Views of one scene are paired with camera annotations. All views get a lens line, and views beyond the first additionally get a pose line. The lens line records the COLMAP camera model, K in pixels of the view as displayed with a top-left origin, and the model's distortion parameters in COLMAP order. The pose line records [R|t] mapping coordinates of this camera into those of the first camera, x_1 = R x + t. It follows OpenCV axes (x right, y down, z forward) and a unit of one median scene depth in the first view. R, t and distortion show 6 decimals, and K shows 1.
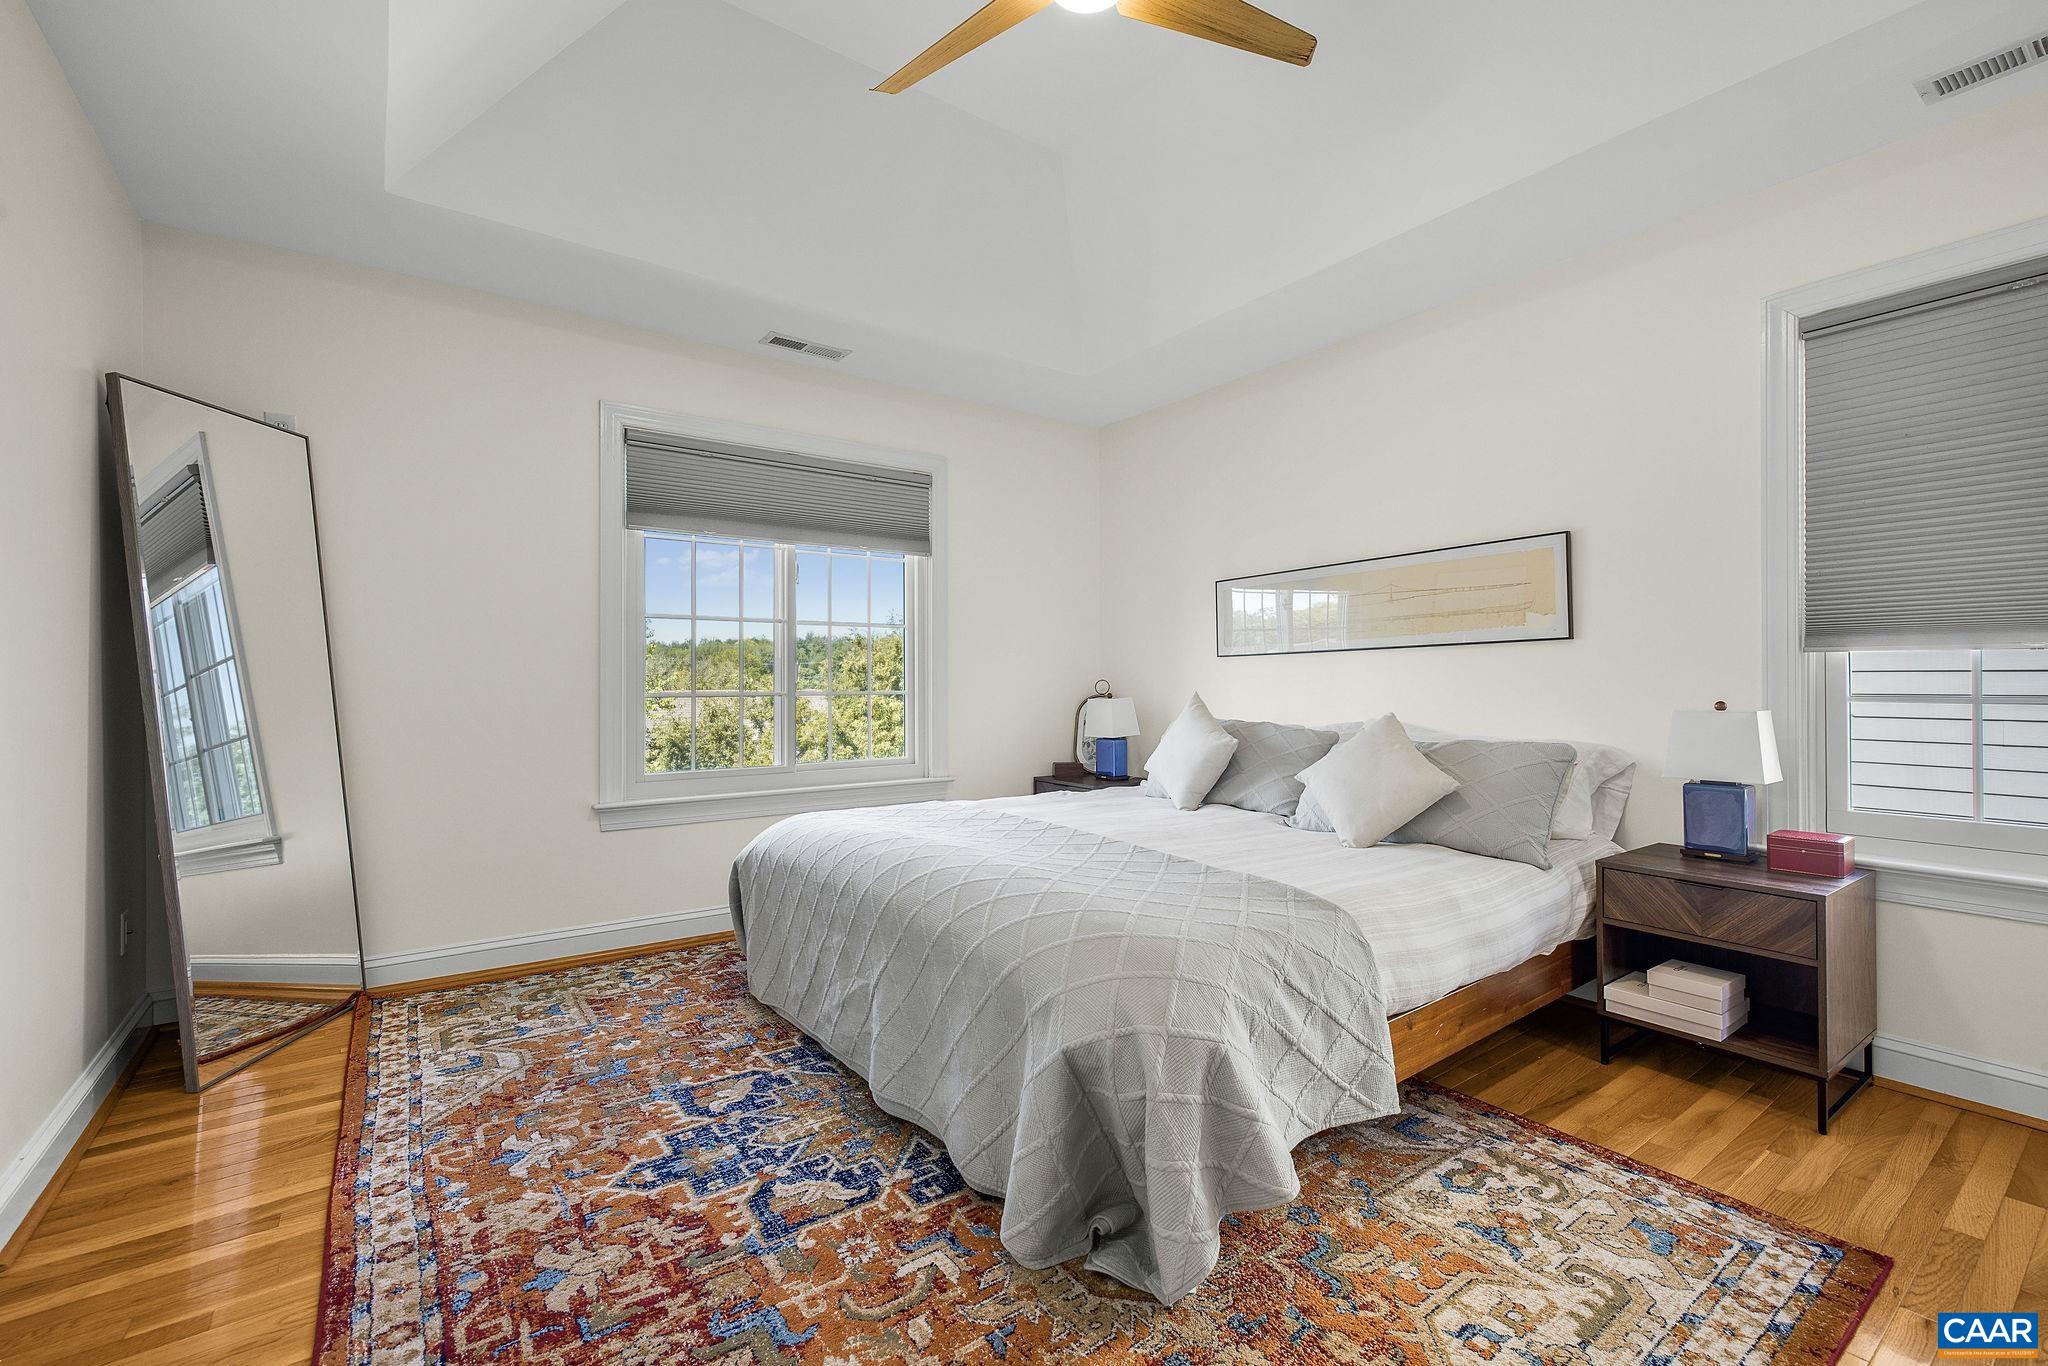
lens RADIAL K [[868.5, 0, 1026.0], [0, 868.5, 680.9], [0, 0, 1]] dist [0.002695, 0.000301]
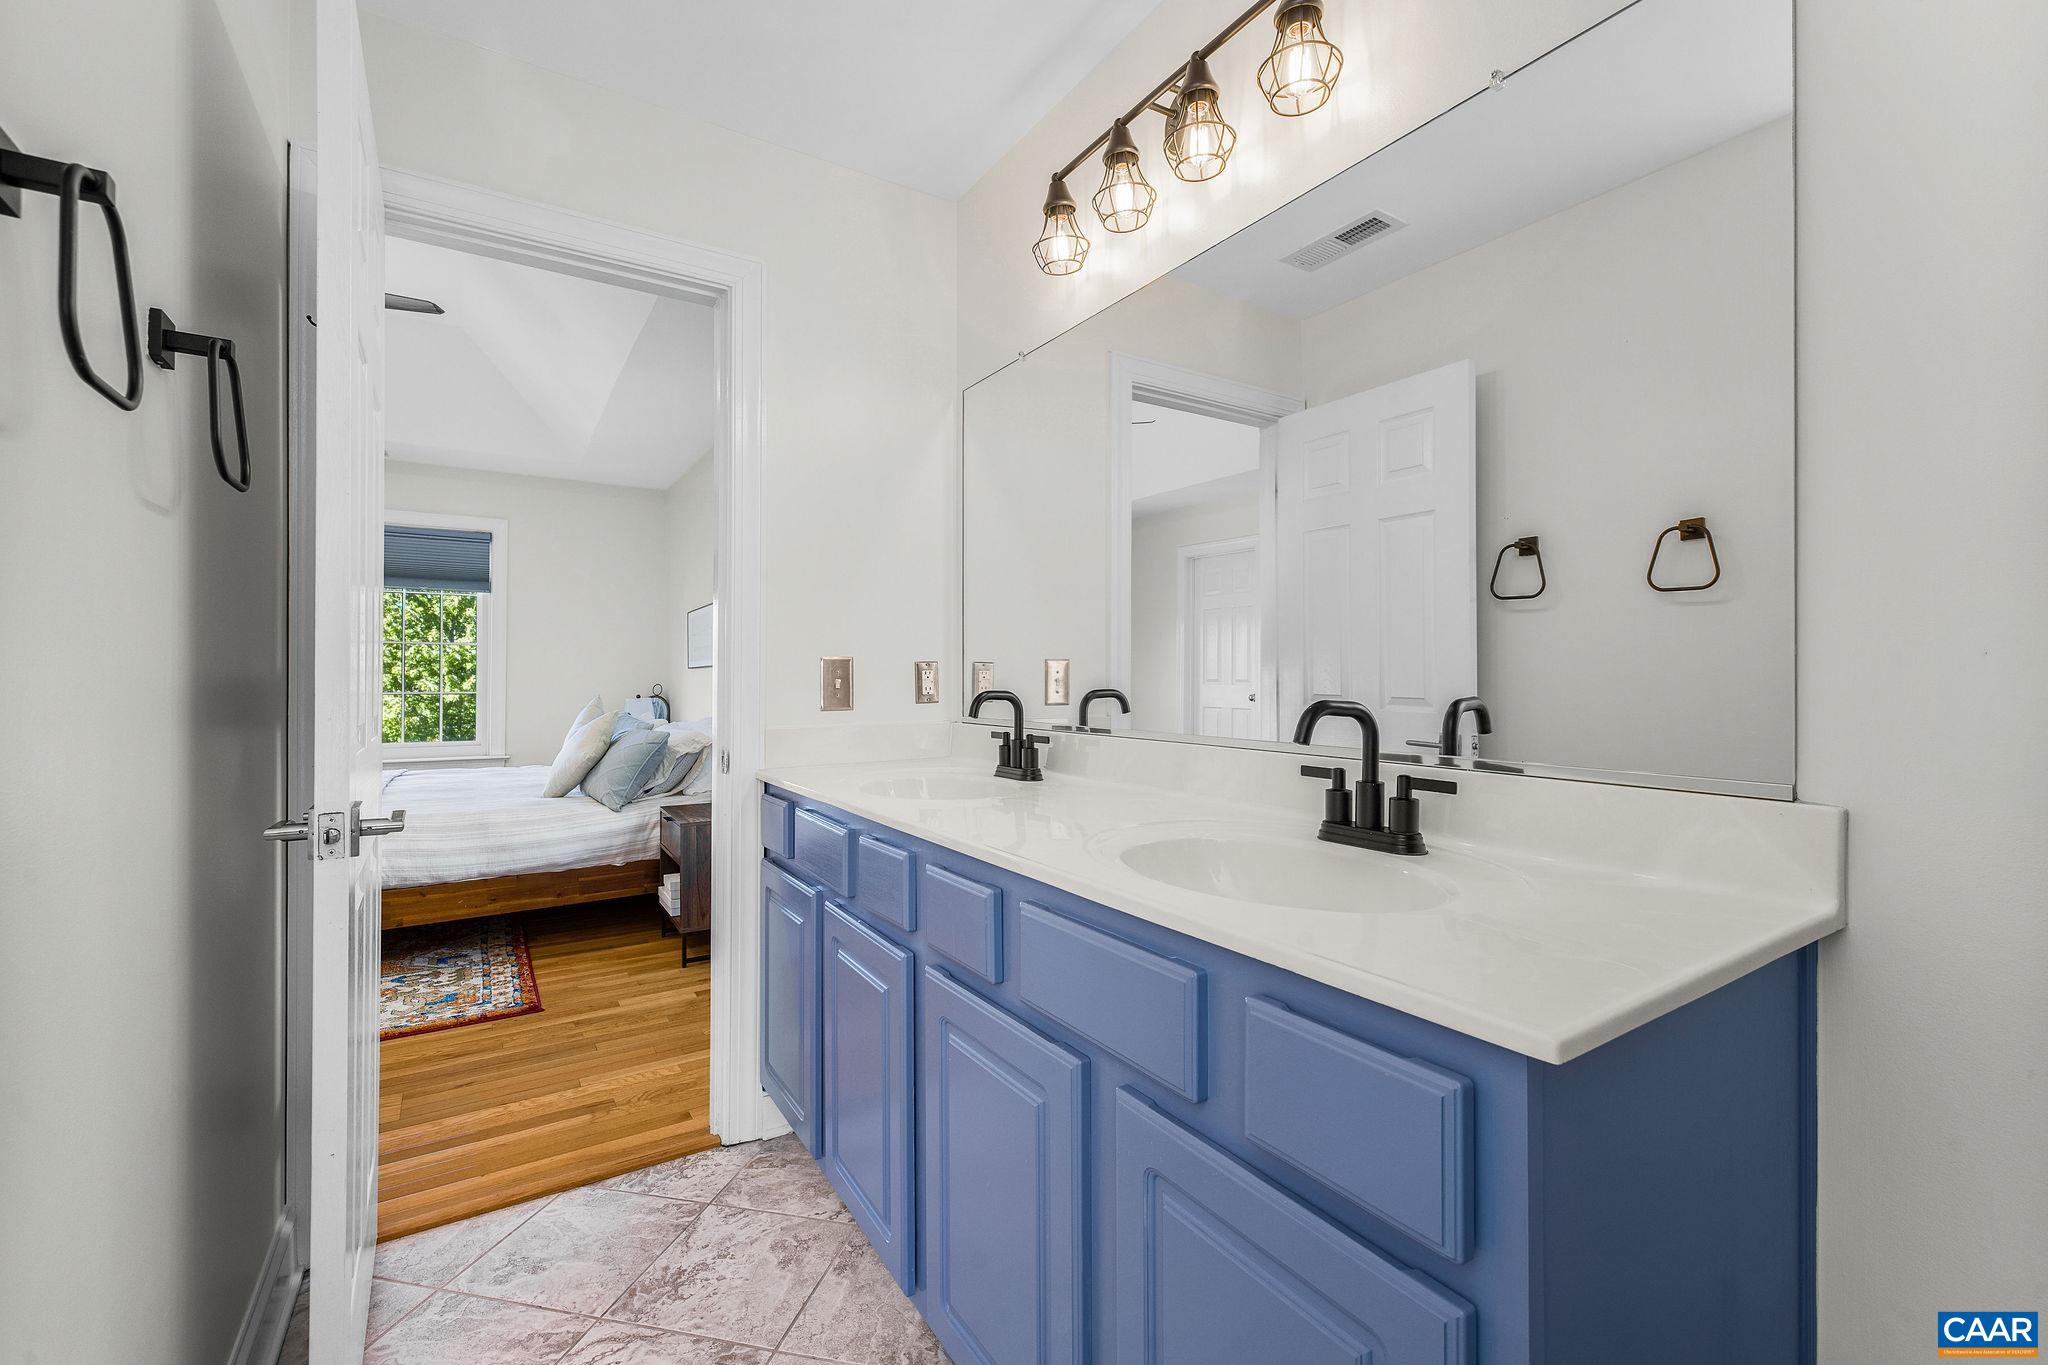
lens RADIAL K [[868.5, 0, 1021.8], [0, 868.5, 678.9], [0, 0, 1]] dist [0.002695, 0.000301]
pose [[0.997111, 0.005702, -0.075739, 1.785342], [-0.005580, 0.999983, 0.001830, -0.037752], [0.075748, -0.001403, 0.997126, -0.629908]]
